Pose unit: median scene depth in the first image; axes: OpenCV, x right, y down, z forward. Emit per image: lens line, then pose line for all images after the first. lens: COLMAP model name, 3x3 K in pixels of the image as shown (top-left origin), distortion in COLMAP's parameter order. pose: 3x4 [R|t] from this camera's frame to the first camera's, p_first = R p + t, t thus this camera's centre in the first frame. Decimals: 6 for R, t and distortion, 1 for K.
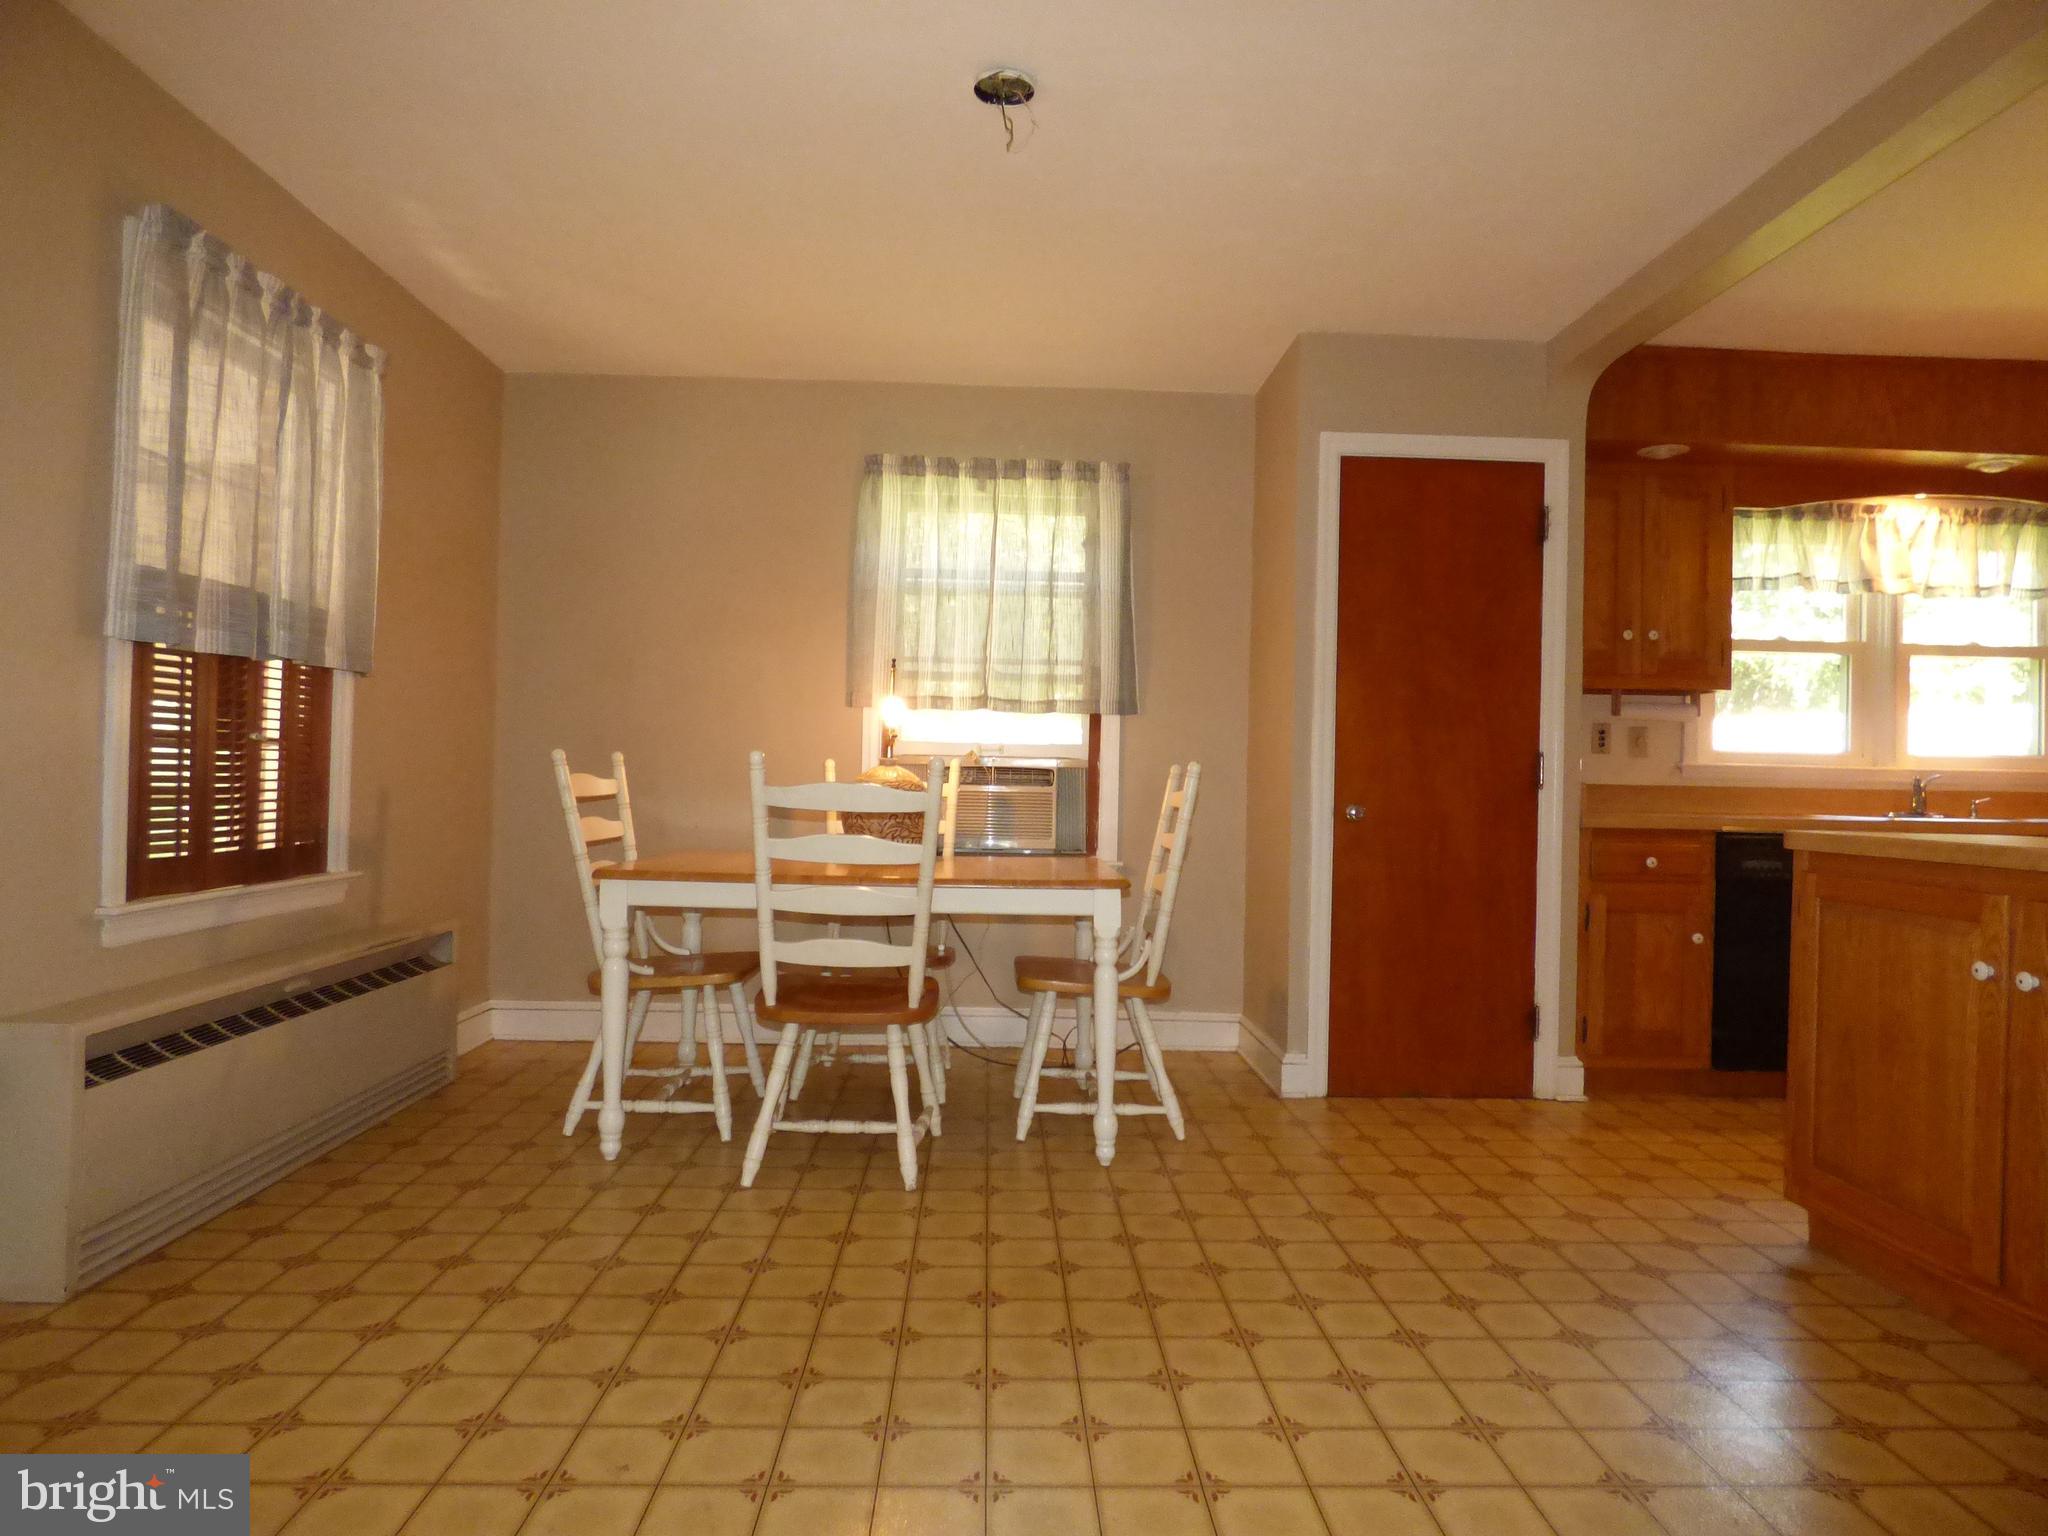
lens RADIAL K [[1230.7, 0, 1021.2], [0, 1230.7, 767.5], [0, 0, 1]] dist [-0.013974, 0.002552]
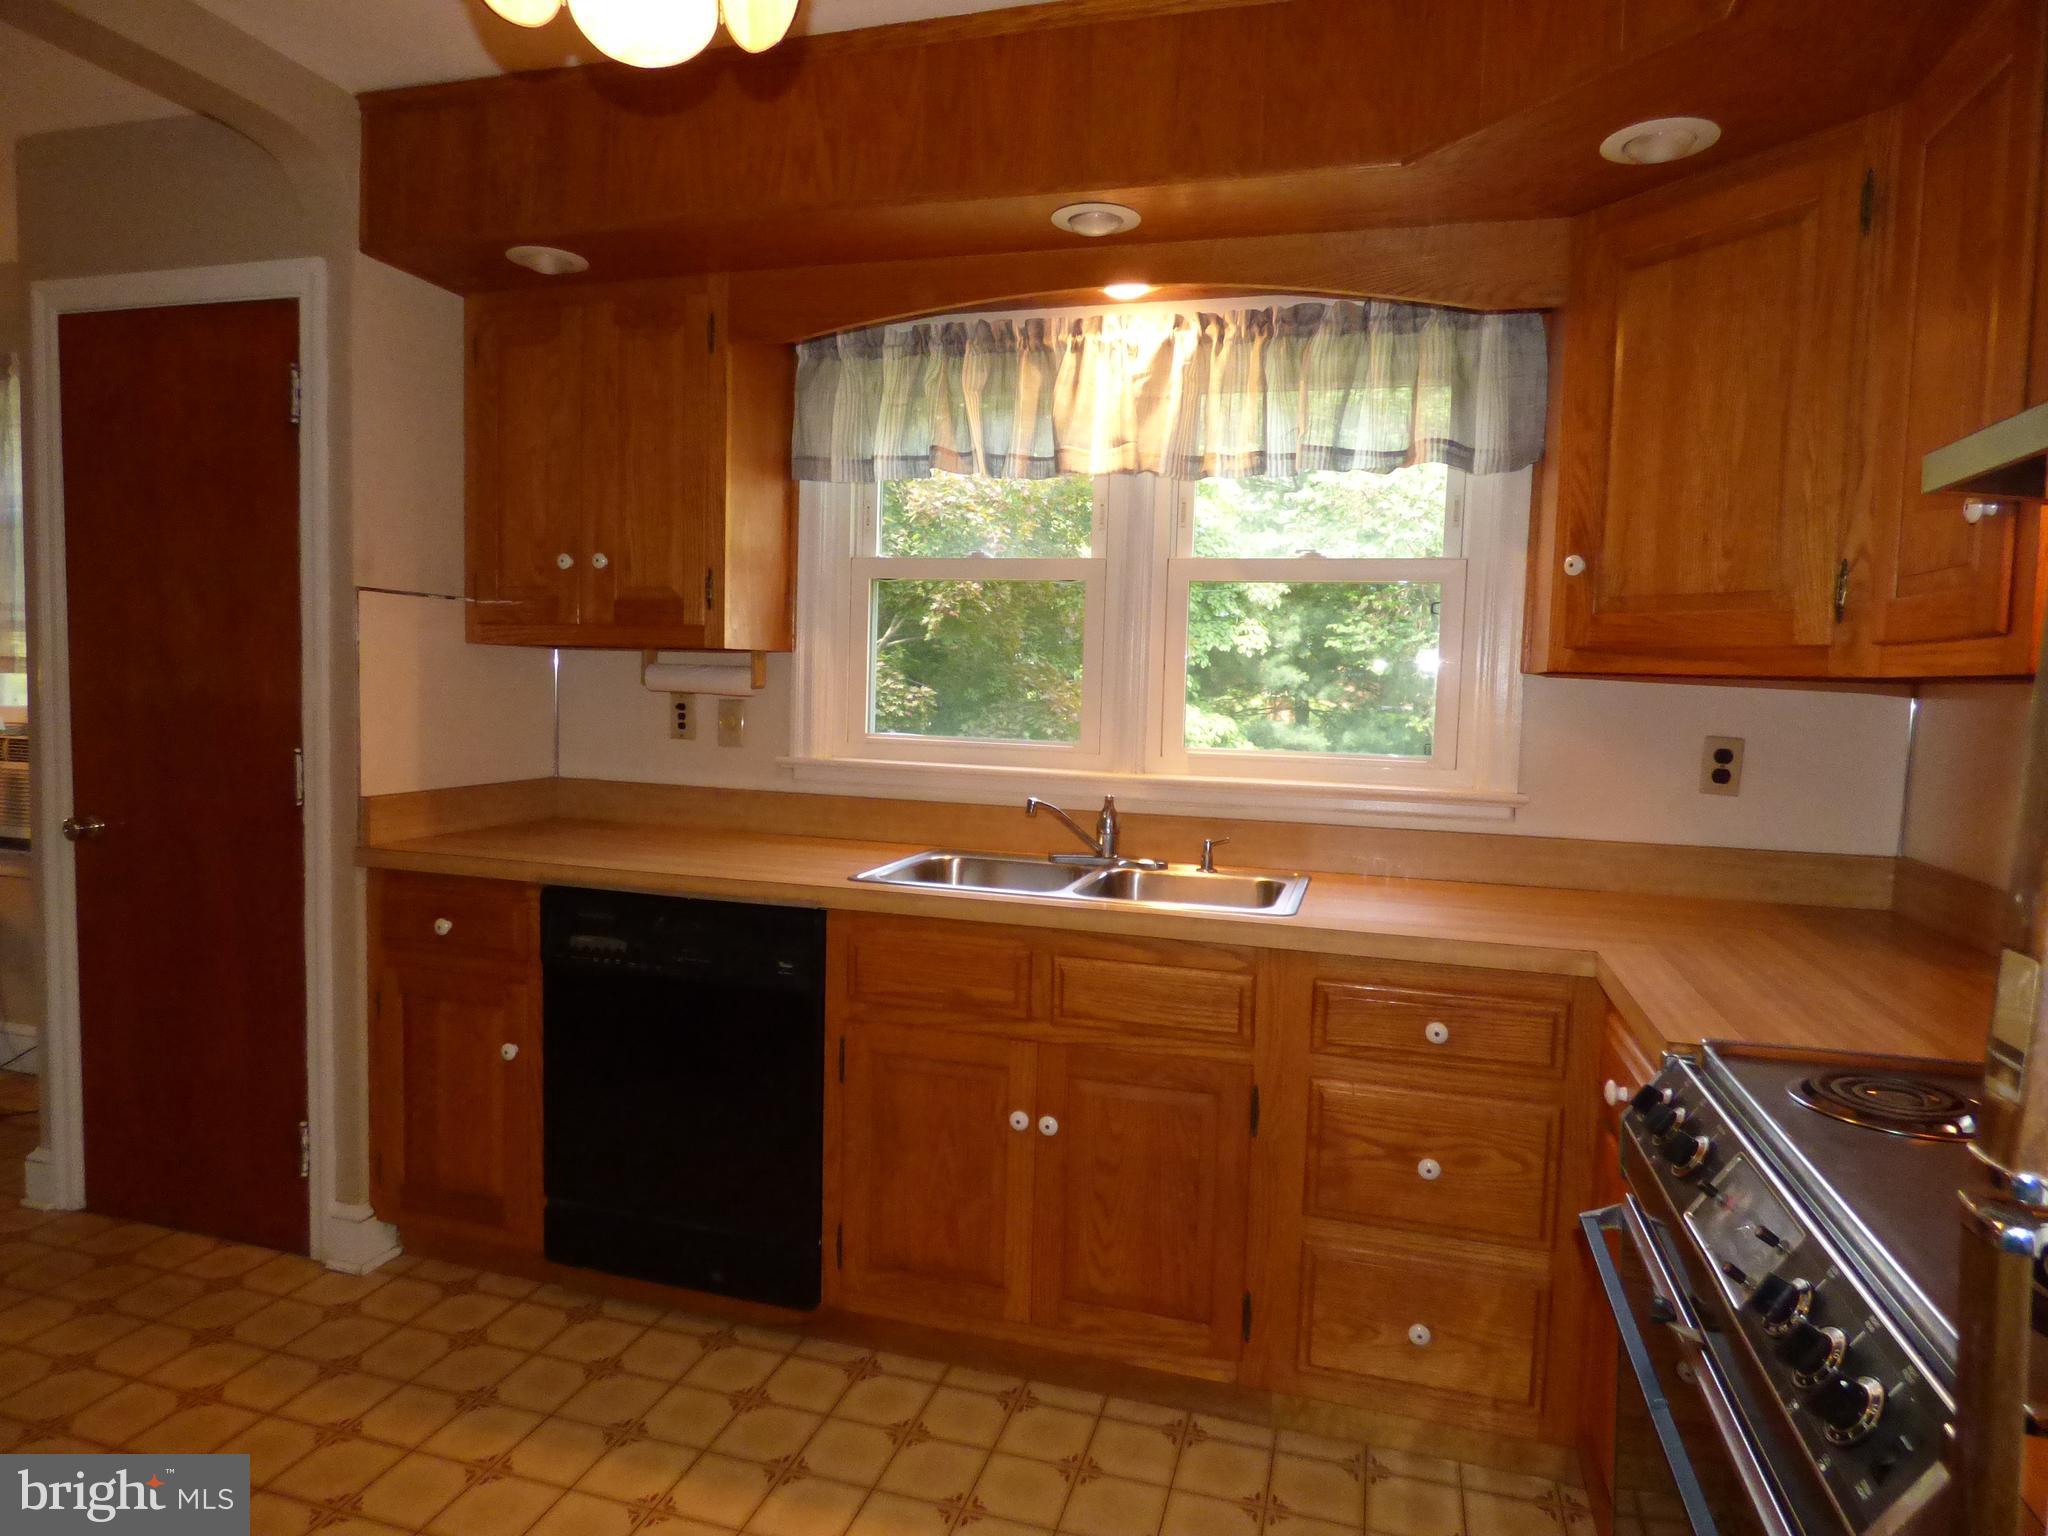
lens RADIAL K [[1230.7, 0, 1024.5], [0, 1230.7, 765.9], [0, 0, 1]] dist [-0.013974, 0.002552]
pose [[0.951645, 0.030600, -0.305673, 0.882873], [-0.008822, 0.997339, 0.072373, -0.048104], [0.307074, -0.066177, 0.949382, 0.441401]]
